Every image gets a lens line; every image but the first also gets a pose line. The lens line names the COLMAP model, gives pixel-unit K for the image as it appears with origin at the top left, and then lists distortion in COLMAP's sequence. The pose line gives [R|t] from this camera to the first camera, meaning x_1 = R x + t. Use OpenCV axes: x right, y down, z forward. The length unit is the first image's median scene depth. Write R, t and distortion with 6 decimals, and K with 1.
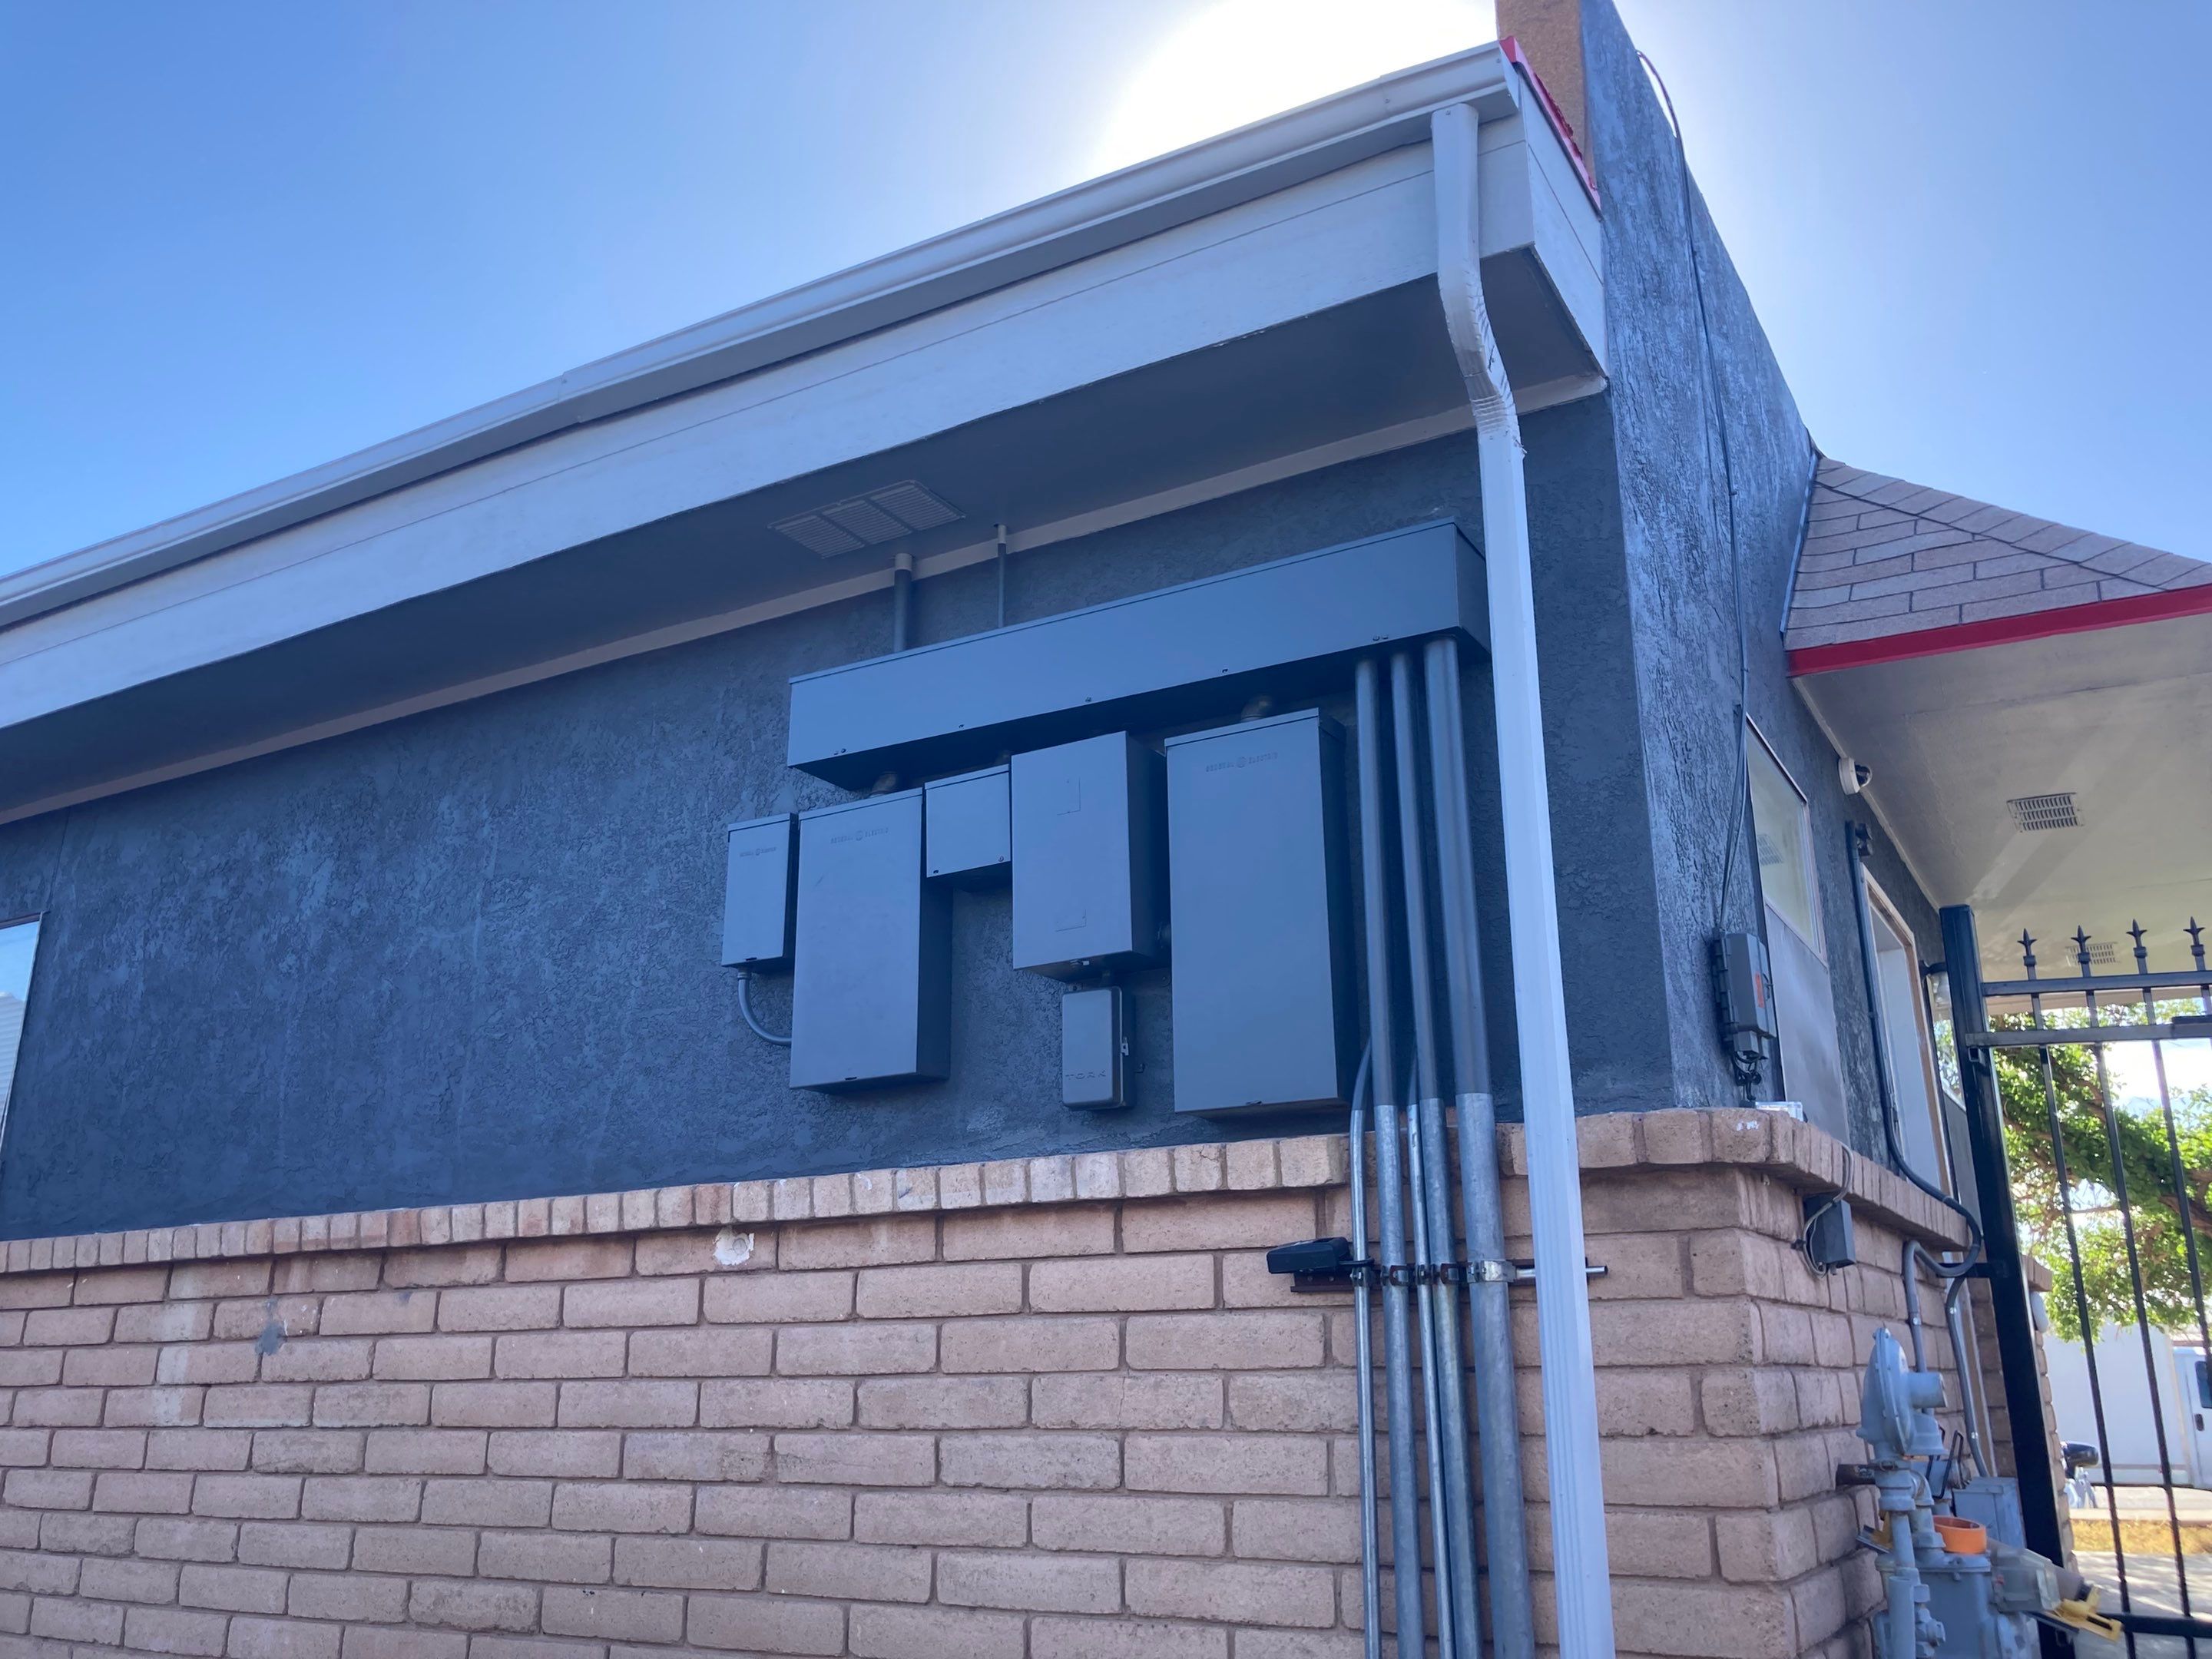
lens RADIAL K [[1820.9, 0, 1111.5], [0, 1820.9, 821.1], [0, 0, 1]] dist [-0.021122, 0.010265]
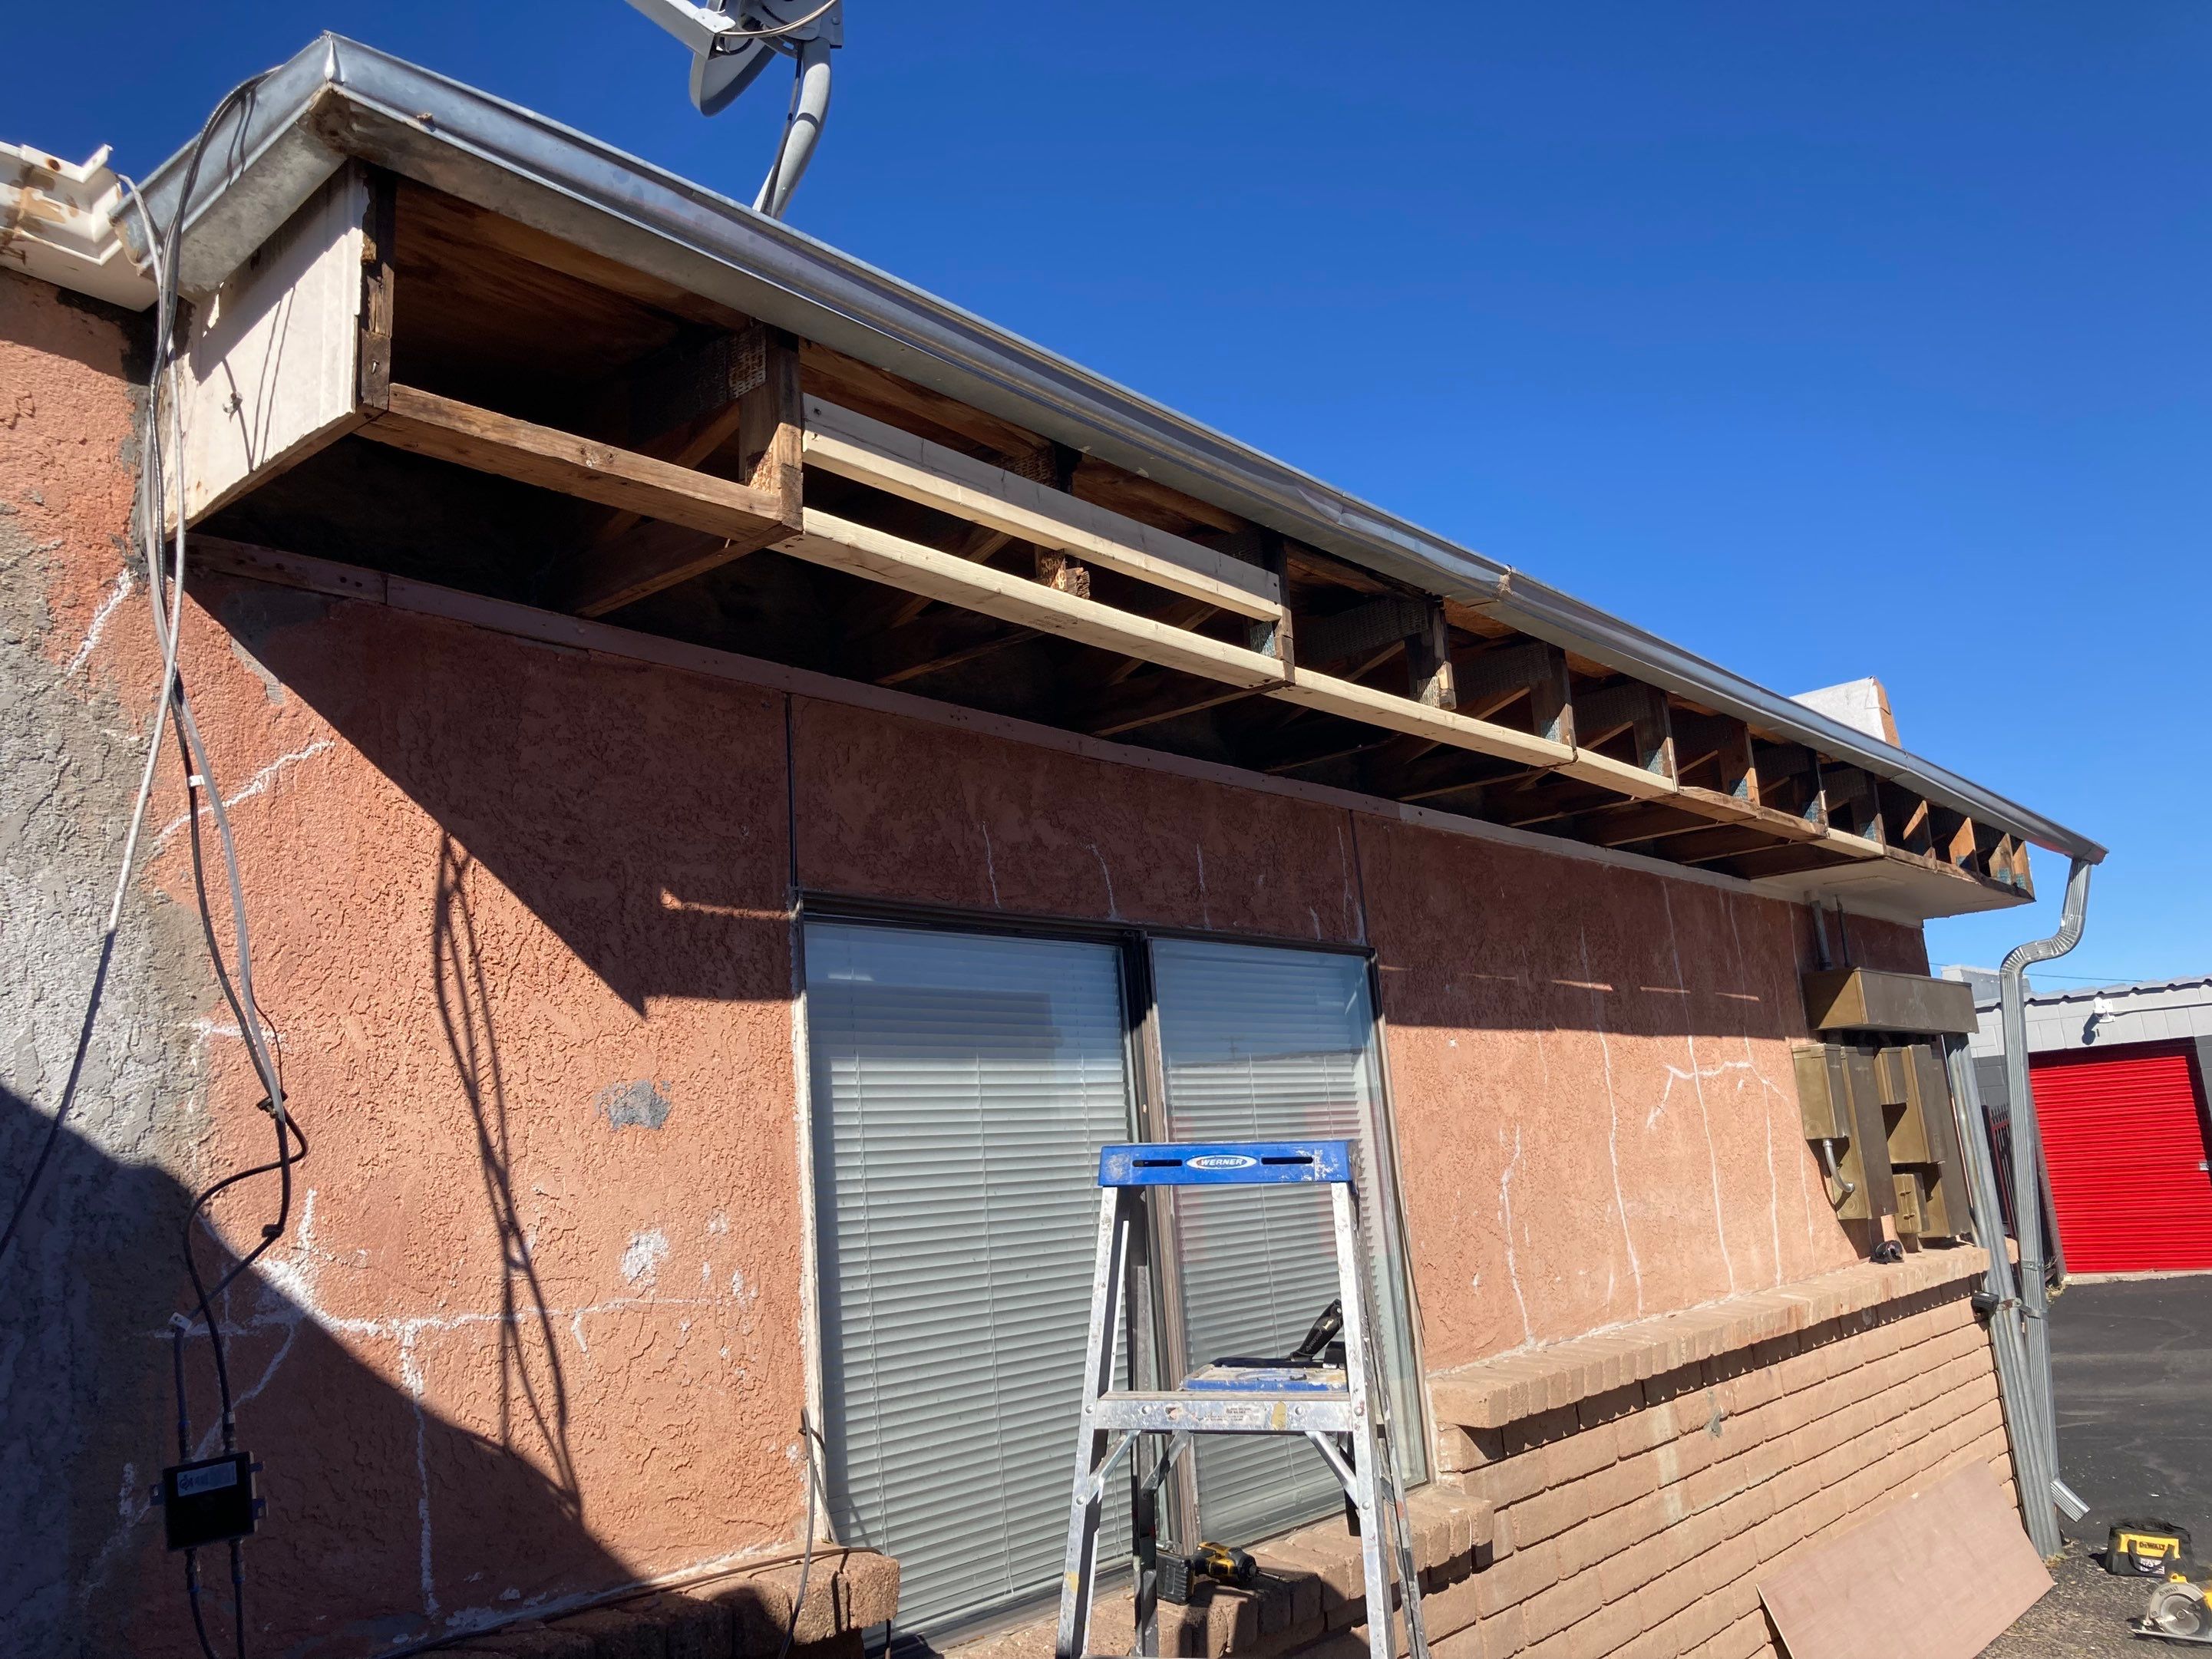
lens RADIAL K [[1864.4, 0, 1154.2], [0, 1864.4, 802.8], [0, 0, 1]] dist [0.020604, -0.003157]
pose [[0.153050, 0.204887, 0.966746, -1.752034], [-0.216153, 0.961523, -0.169560, 0.184532], [-0.964289, -0.183014, 0.191448, 1.193360]]
